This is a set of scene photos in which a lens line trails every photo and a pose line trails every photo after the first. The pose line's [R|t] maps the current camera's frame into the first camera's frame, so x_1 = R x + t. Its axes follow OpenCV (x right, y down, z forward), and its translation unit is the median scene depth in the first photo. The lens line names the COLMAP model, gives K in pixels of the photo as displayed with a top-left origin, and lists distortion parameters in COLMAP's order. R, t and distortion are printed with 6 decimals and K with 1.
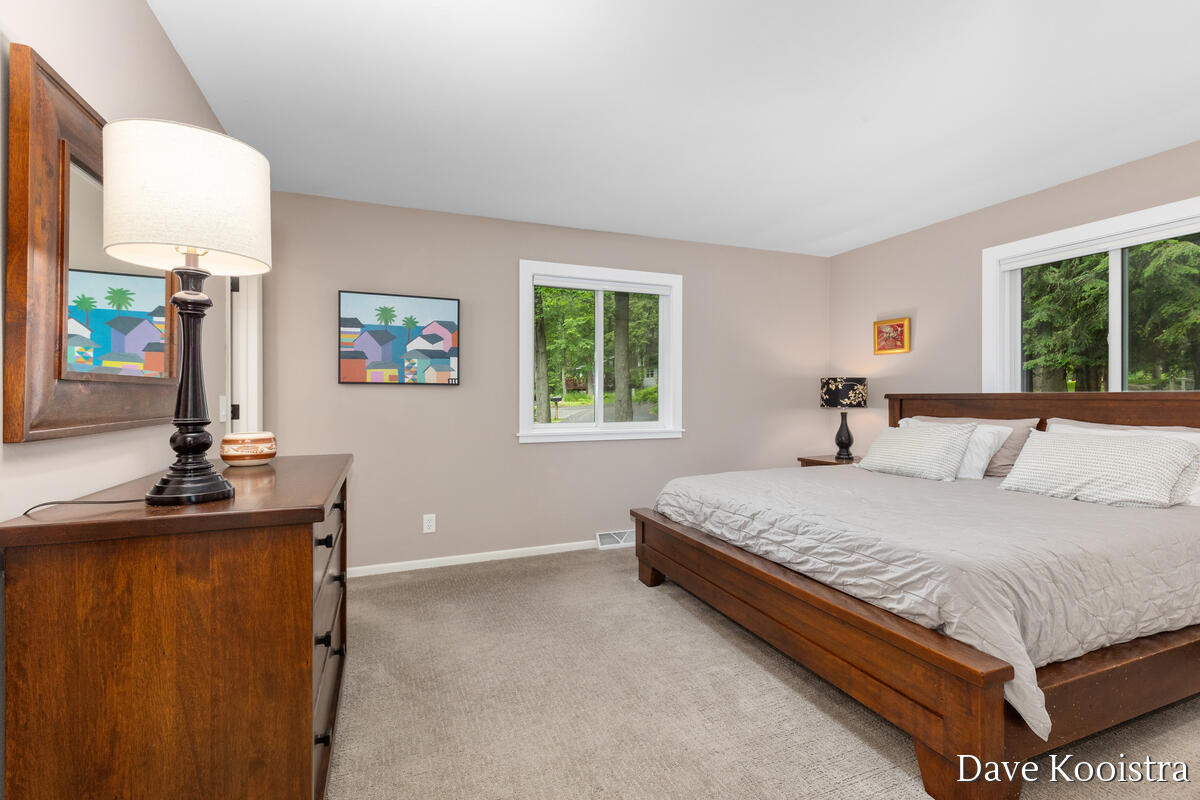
lens RADIAL K [[531.9, 0, 600.0], [0, 531.9, 400.0], [0, 0, 1]] dist [-0.000299, -0.000047]
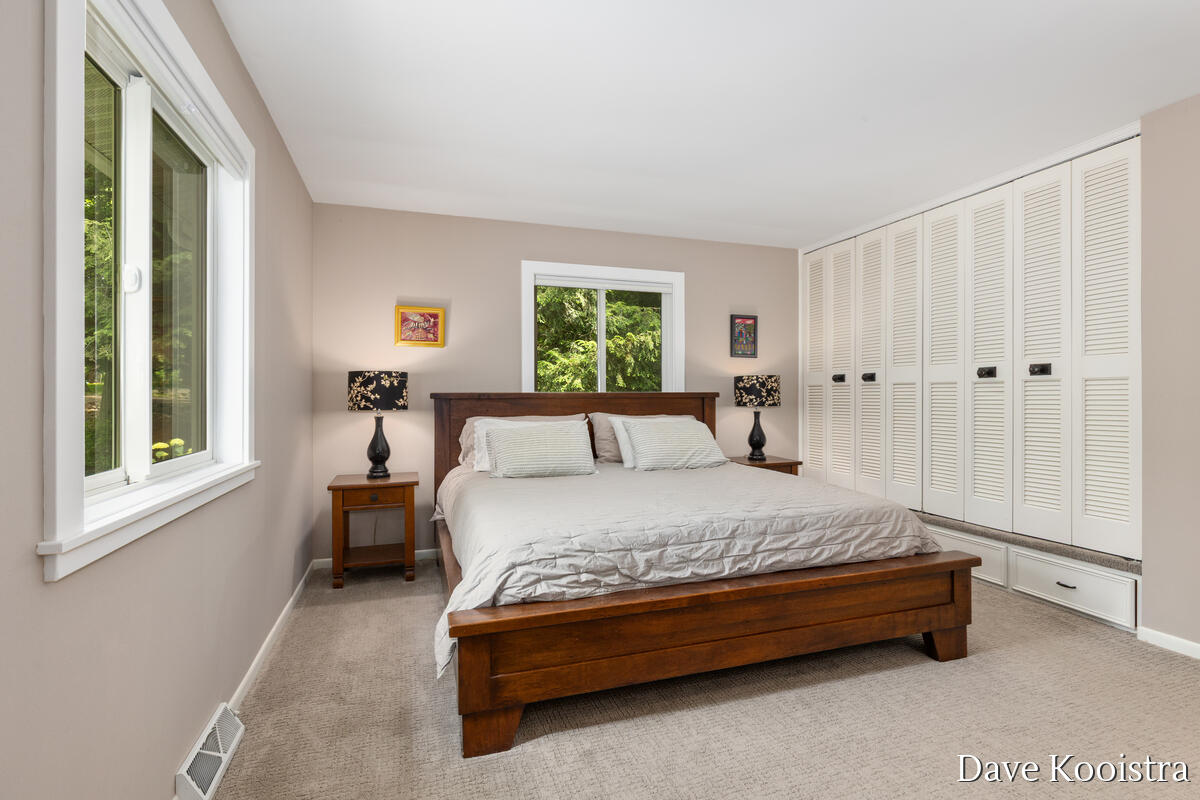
lens RADIAL K [[563.2, 0, 600.0], [0, 563.2, 400.0], [0, 0, 1]] dist [0.015185, 0.000067]
pose [[0.049220, -0.006257, 0.998768, -0.616045], [0.008187, 0.999949, 0.005861, -0.005054], [-0.998754, 0.007888, 0.049269, 1.141740]]
